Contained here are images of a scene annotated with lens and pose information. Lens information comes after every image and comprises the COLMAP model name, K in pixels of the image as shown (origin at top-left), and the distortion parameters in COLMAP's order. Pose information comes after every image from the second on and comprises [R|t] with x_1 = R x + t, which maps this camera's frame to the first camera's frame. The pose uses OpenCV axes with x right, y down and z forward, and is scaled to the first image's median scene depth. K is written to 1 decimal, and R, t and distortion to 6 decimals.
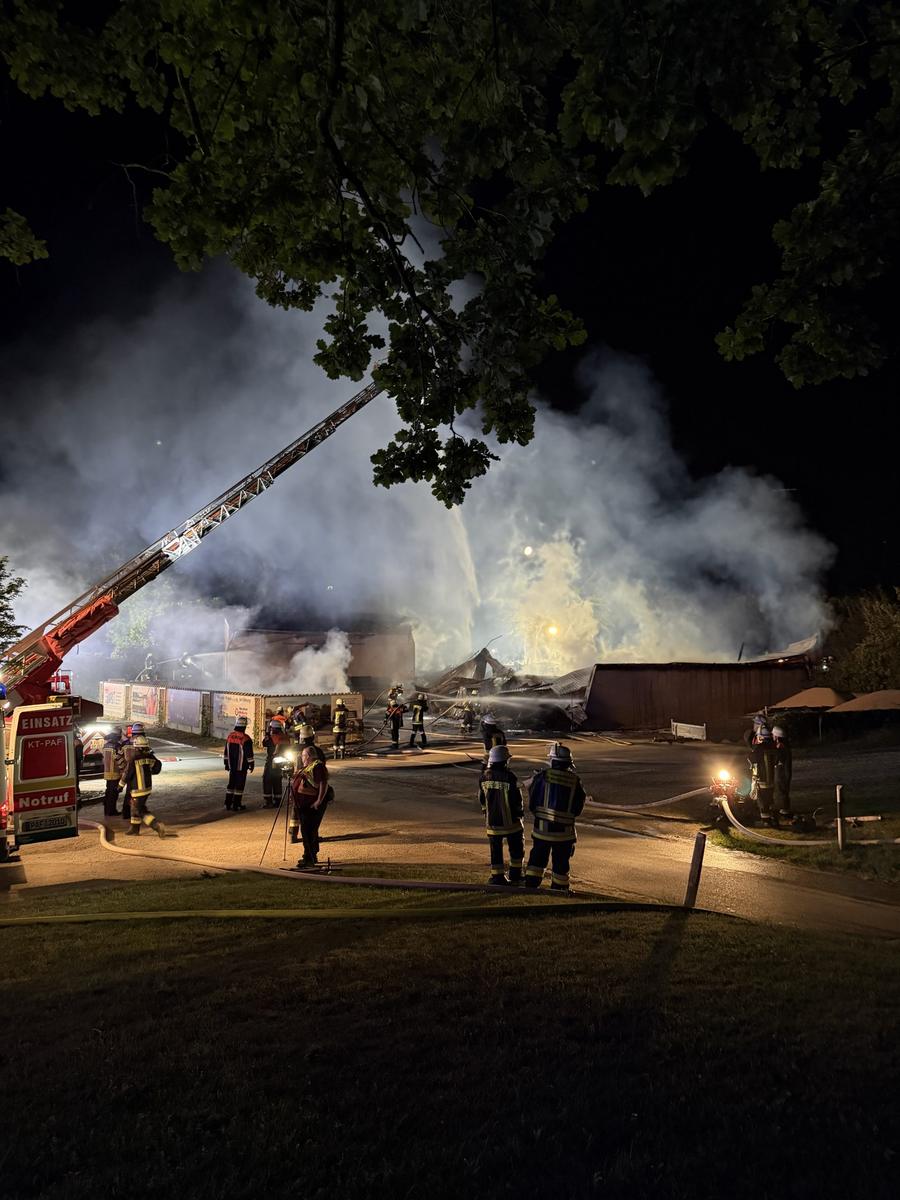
lens RADIAL K [[842.3, 0, 446.3], [0, 842.3, 600.5], [0, 0, 1]] dist [0.052149, -0.059538]
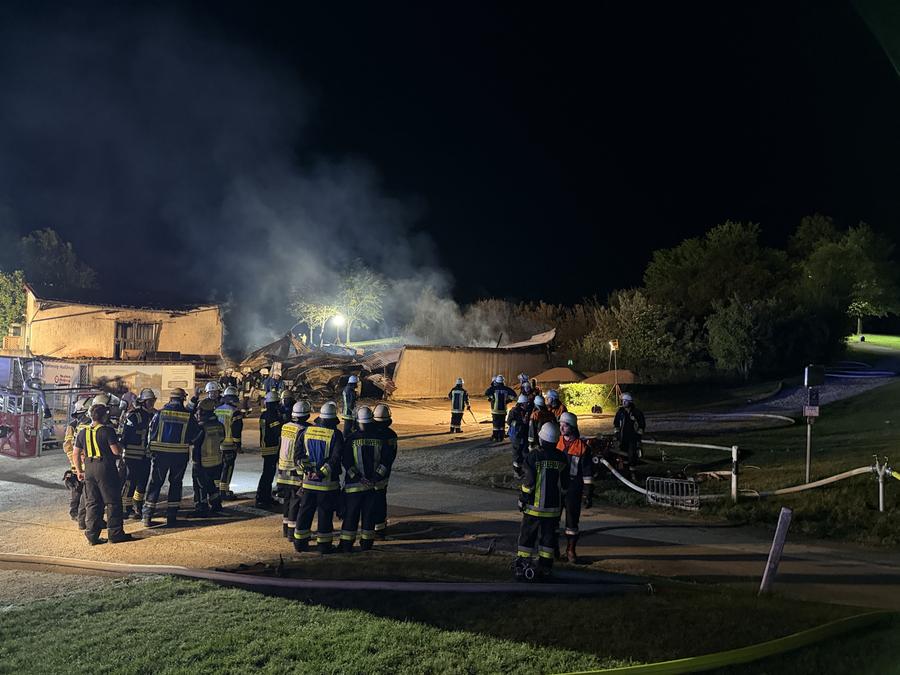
lens RADIAL K [[631.7, 0, 450.0], [0, 631.7, 337.5], [0, 0, 1]] dist [0.052149, -0.059538]
pose [[0.940925, 0.037948, 0.336481, -0.188772], [-0.055495, 0.997546, 0.042683, 0.070459], [-0.334035, -0.058835, 0.940723, 0.394311]]
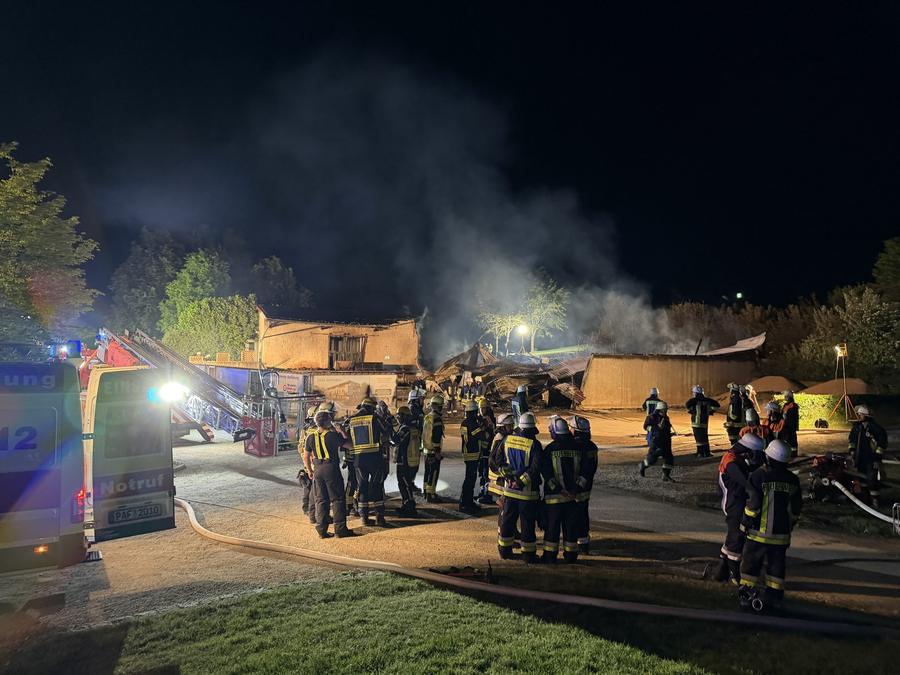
lens RADIAL K [[631.7, 0, 450.0], [0, 631.7, 337.5], [0, 0, 1]] dist [0.052149, -0.059538]
pose [[0.998162, 0.021056, 0.056834, -0.217231], [-0.023386, 0.998900, 0.040632, 0.069088], [-0.055916, -0.041886, 0.997556, 0.402632]]
